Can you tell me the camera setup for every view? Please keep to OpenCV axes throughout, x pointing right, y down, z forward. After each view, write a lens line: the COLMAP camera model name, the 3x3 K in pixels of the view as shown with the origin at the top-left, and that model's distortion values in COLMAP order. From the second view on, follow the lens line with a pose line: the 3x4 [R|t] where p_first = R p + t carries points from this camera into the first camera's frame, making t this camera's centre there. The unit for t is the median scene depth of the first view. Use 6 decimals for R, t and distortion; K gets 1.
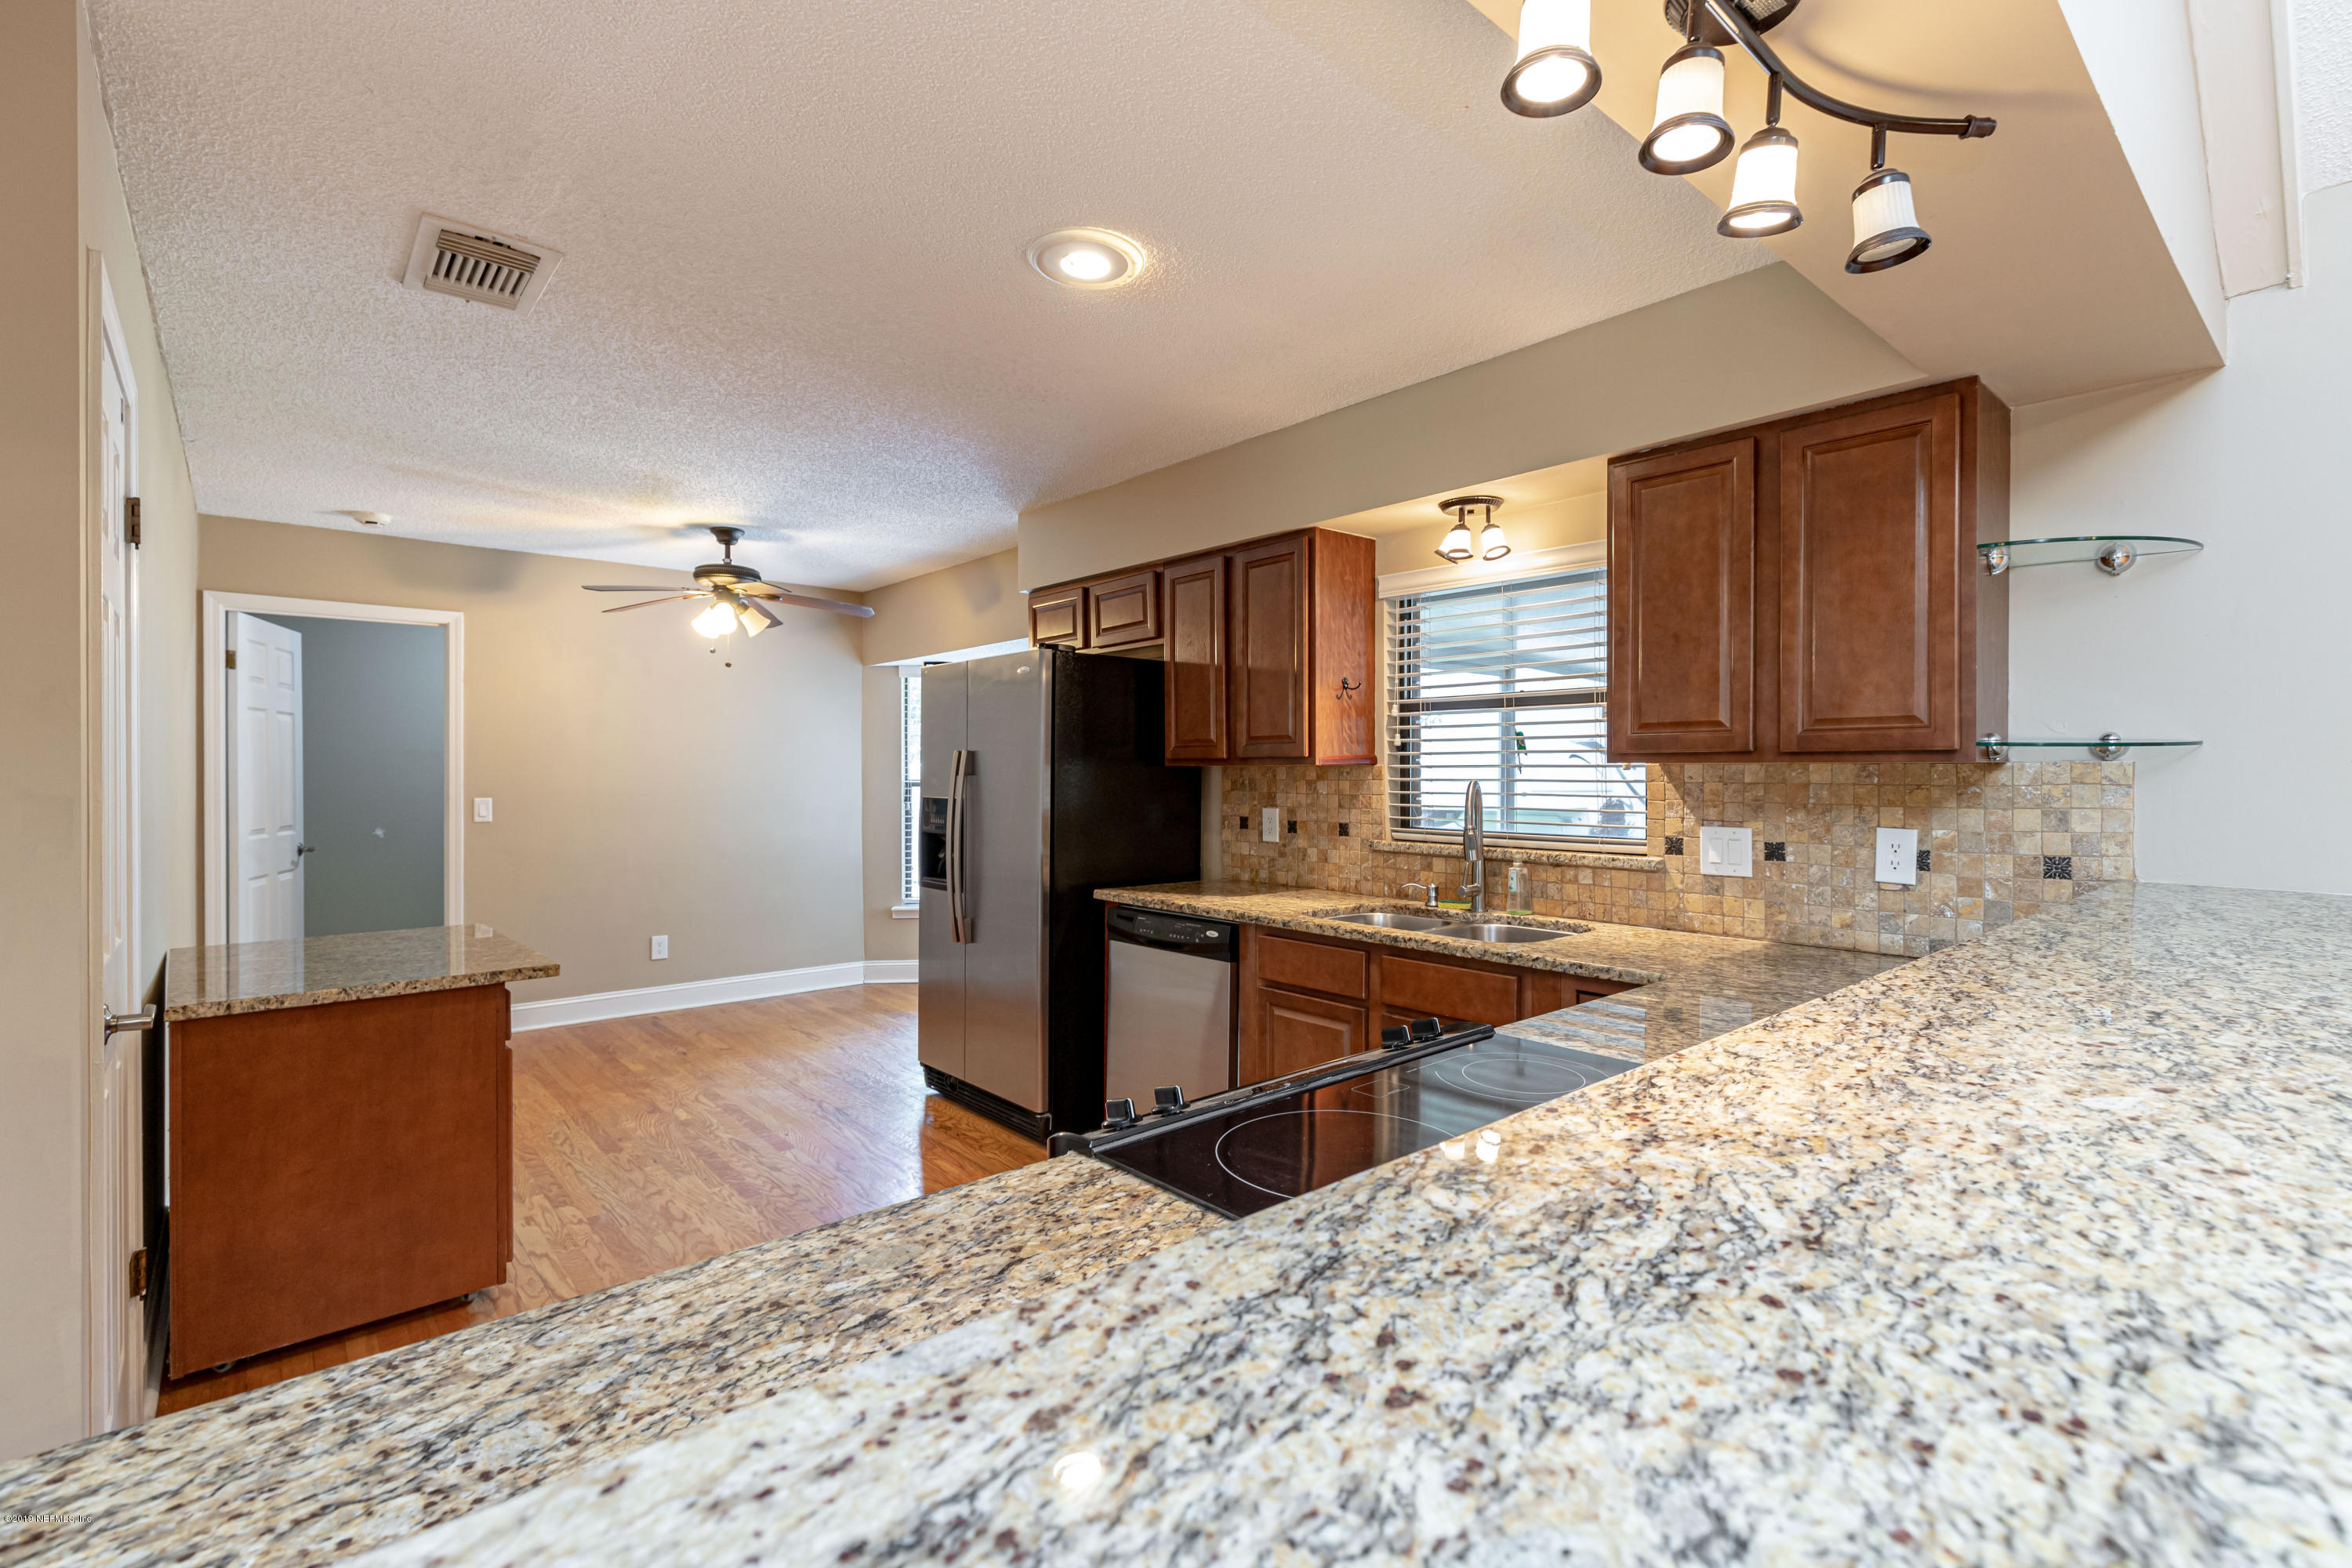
lens RADIAL K [[1081.7, 0, 1180.5], [0, 1081.7, 782.1], [0, 0, 1]] dist [0.013712, -0.001181]
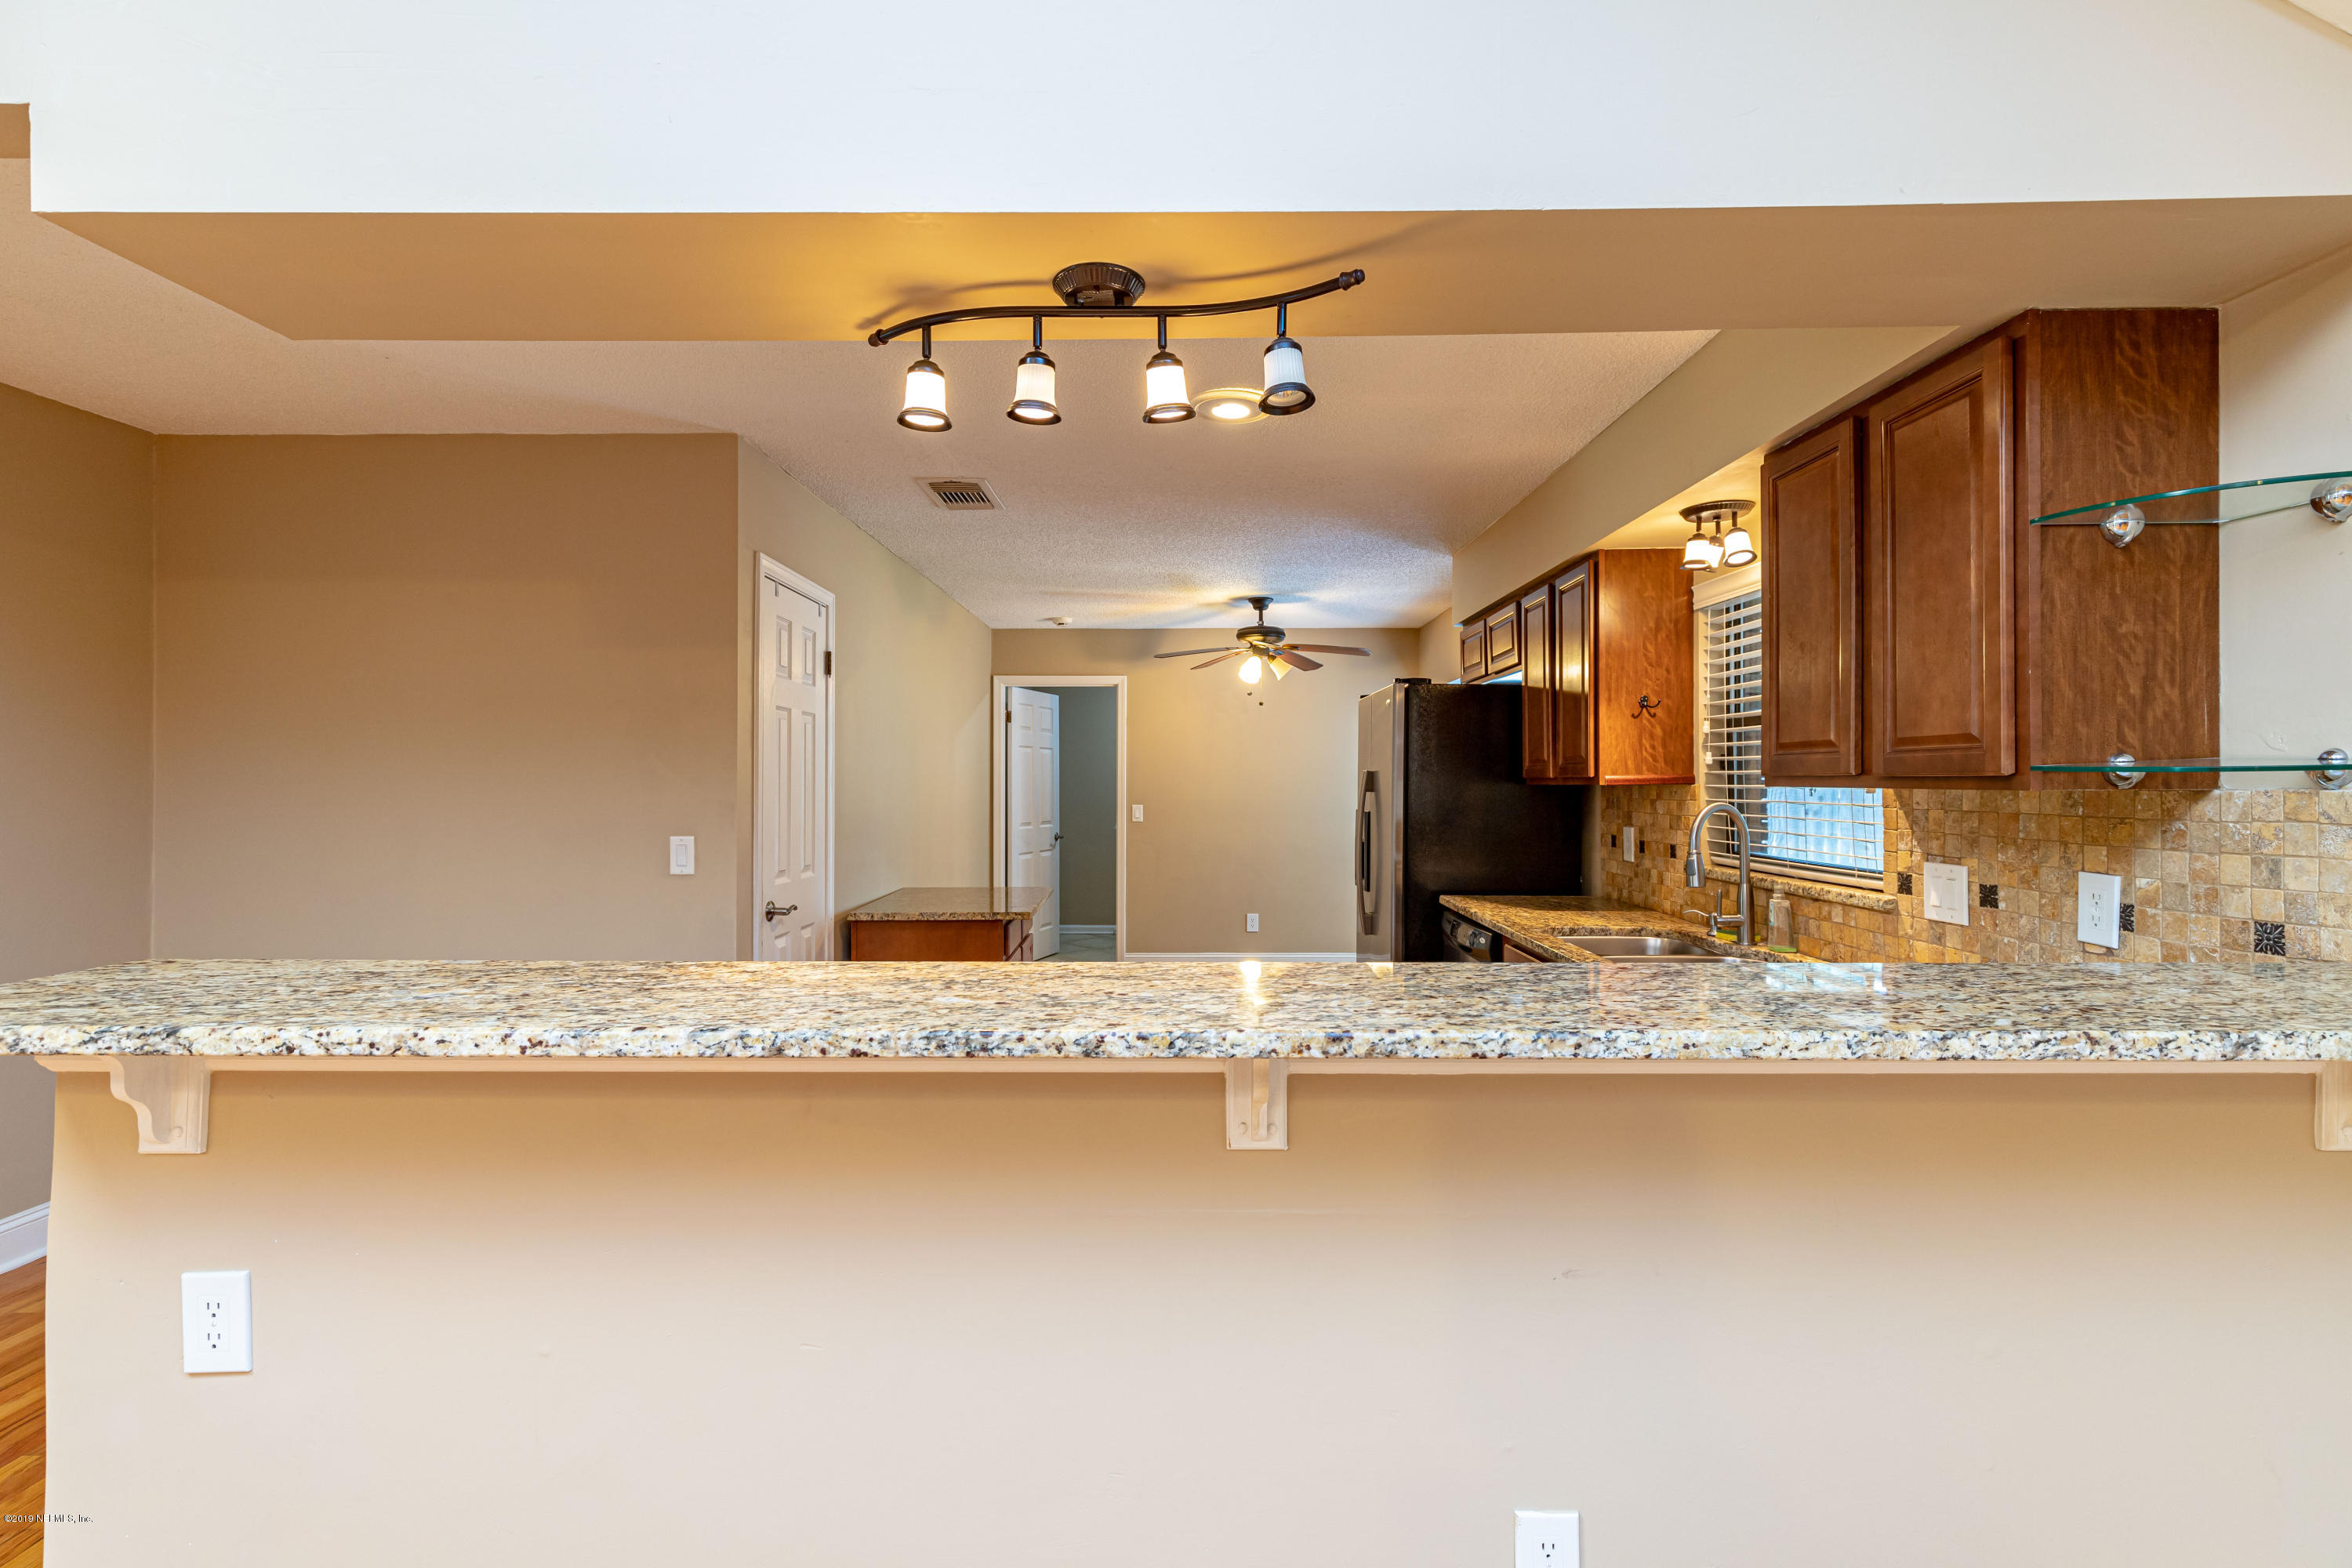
lens RADIAL K [[1081.7, 0, 1194.2], [0, 1081.7, 778.8], [0, 0, 1]] dist [0.013712, -0.001181]
pose [[0.744517, -0.002149, -0.667600, 0.617183], [-0.004756, 0.999952, -0.008523, -0.013414], [0.667586, 0.009520, 0.744471, -0.005251]]
